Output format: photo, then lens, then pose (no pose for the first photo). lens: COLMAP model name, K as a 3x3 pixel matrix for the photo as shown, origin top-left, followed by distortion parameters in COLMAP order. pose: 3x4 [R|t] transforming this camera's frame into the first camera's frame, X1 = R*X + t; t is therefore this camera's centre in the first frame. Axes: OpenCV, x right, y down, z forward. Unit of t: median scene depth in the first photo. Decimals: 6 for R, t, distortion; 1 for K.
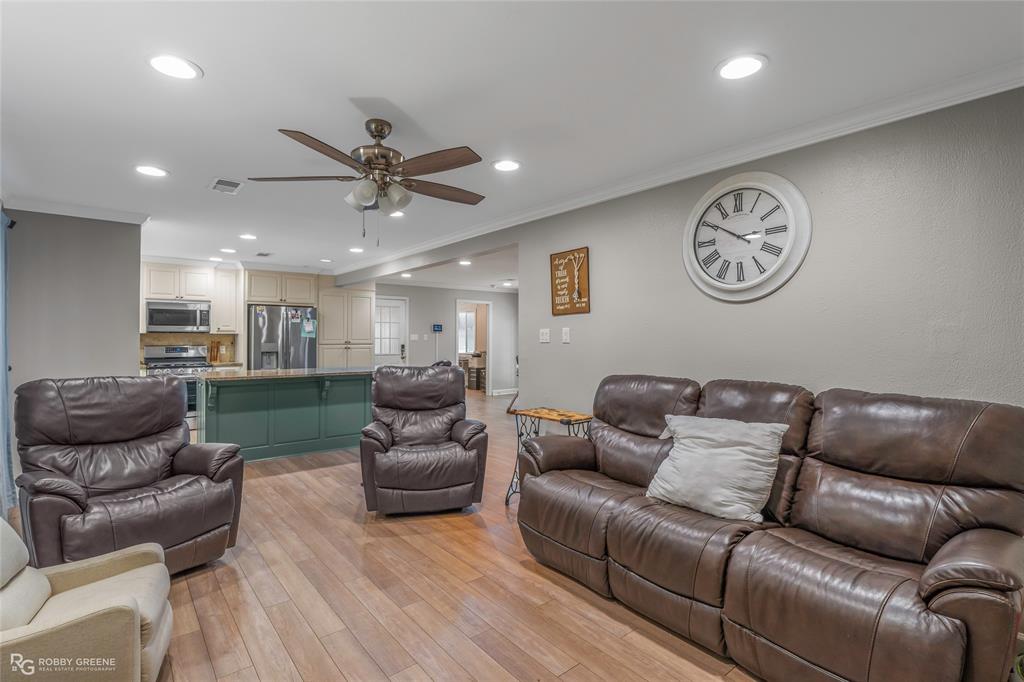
lens RADIAL K [[480.2, 0, 505.0], [0, 480.2, 333.9], [0, 0, 1]] dist [-0.002714, -0.000076]
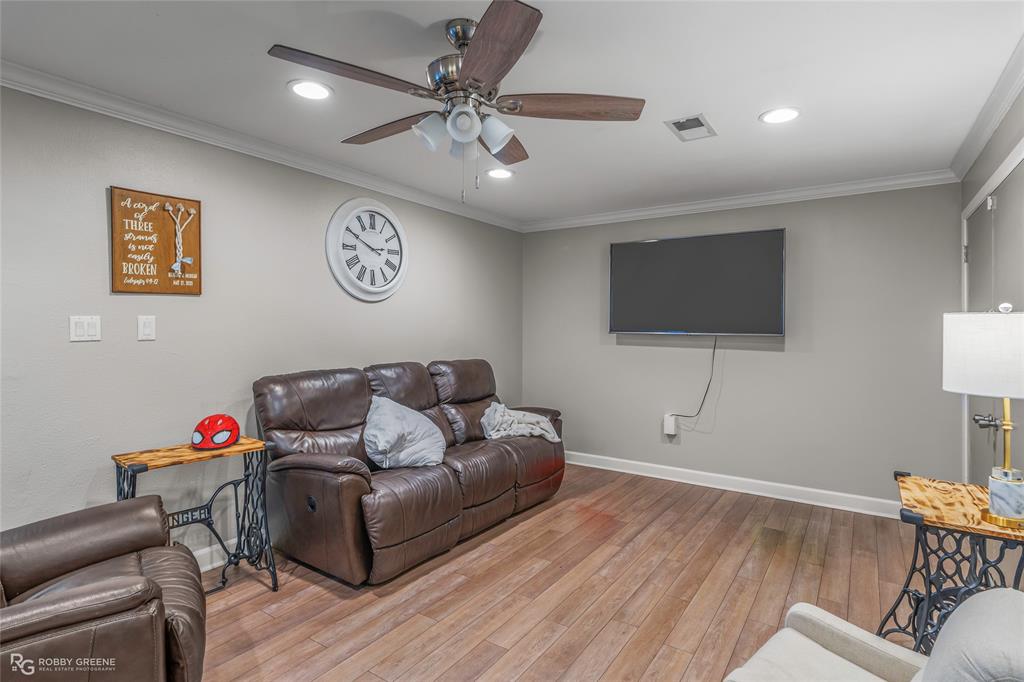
lens RADIAL K [[508.6, 0, 518.6], [0, 508.6, 328.2], [0, 0, 1]] dist [-0.028648, 0.000082]
pose [[-0.288234, -0.001224, 0.957559, -0.612366], [-0.008919, 0.999959, -0.001406, 0.000085], [-0.957519, -0.008945, -0.288233, 0.707571]]
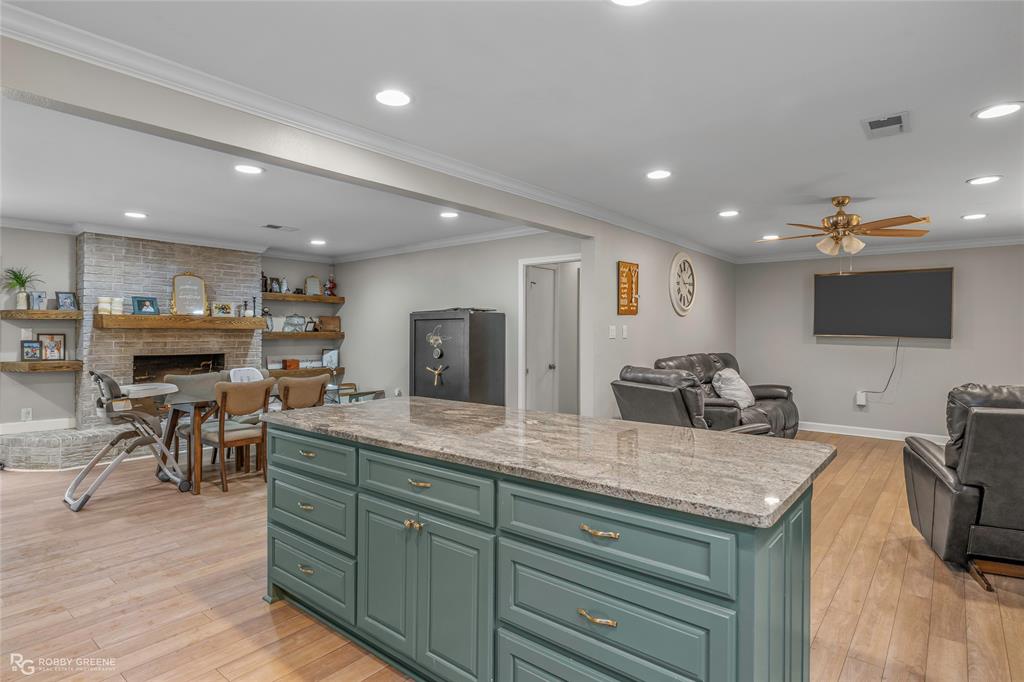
lens RADIAL K [[535.5, 0, 518.4], [0, 535.5, 334.1], [0, 0, 1]] dist [-0.002032, 0.000753]
pose [[-0.203840, -0.009191, 0.978961, -1.099069], [-0.012422, 0.999900, 0.006801, 0.002348], [-0.978925, -0.010774, -0.203934, 1.491762]]
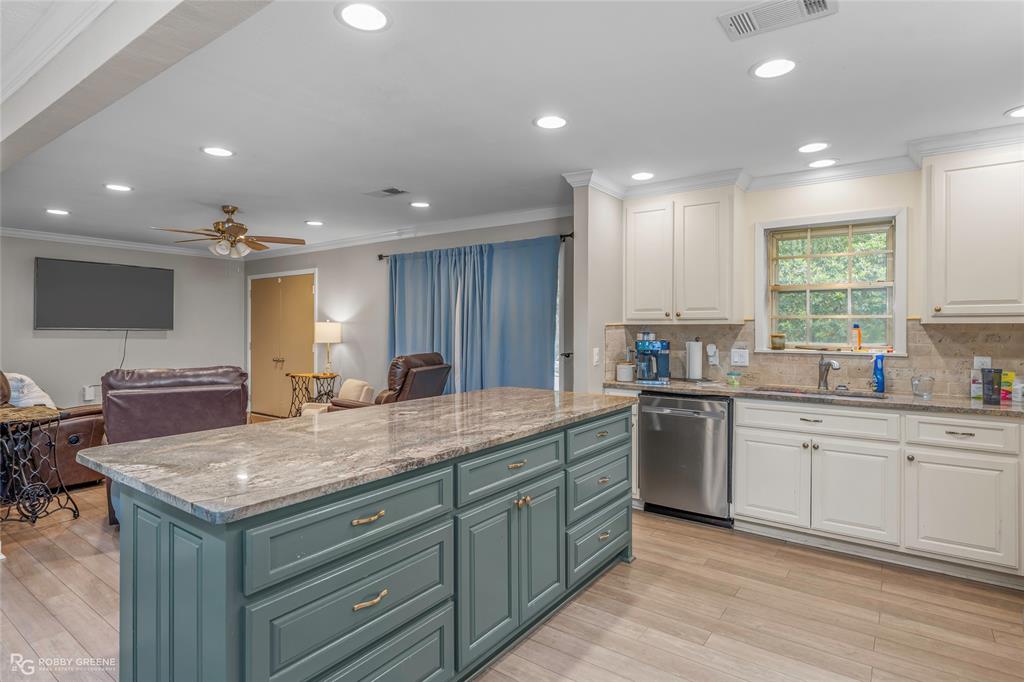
lens RADIAL K [[535.5, 0, 546.8], [0, 535.5, 325.2], [0, 0, 1]] dist [-0.002032, 0.000753]
pose [[-0.958191, -0.003814, -0.286104, -0.501443], [0.000386, 0.999893, -0.014620, 0.009006], [0.286129, -0.014119, -0.958087, 1.990079]]
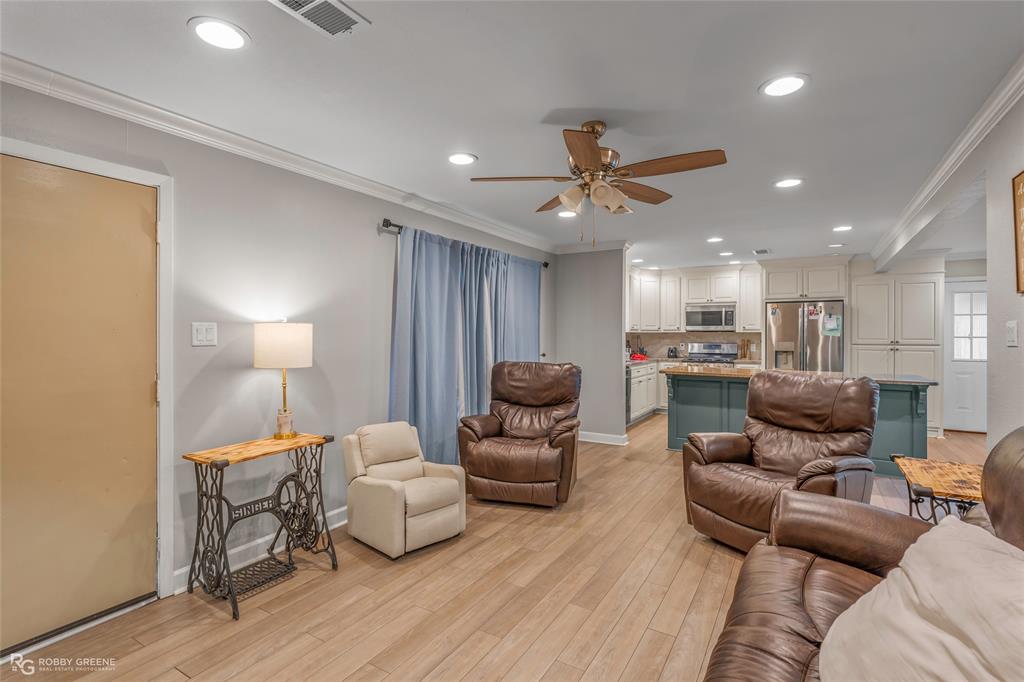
lens RADIAL K [[480.2, 0, 517.6], [0, 480.2, 331.7], [0, 0, 1]] dist [-0.002714, -0.000076]
pose [[0.342941, -0.007059, -0.939330, 0.397806], [0.005409, 0.999970, -0.005539, 0.002047], [0.939341, -0.003181, 0.342969, 0.313776]]
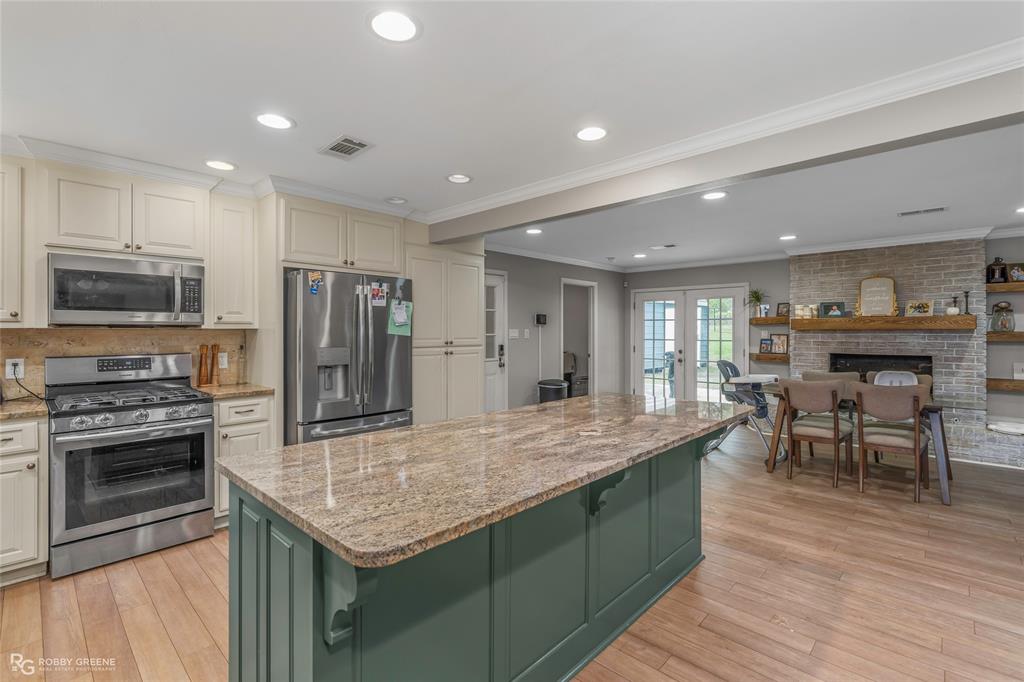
lens RADIAL K [[466.1, 0, 509.8], [0, 466.1, 331.0], [0, 0, 1]] dist [-0.000310, 0.000768]
pose [[0.992547, -0.005774, 0.121725, -0.657805], [0.005217, 0.999974, 0.004895, 0.001380], [-0.121750, -0.004224, 0.992552, 0.903754]]
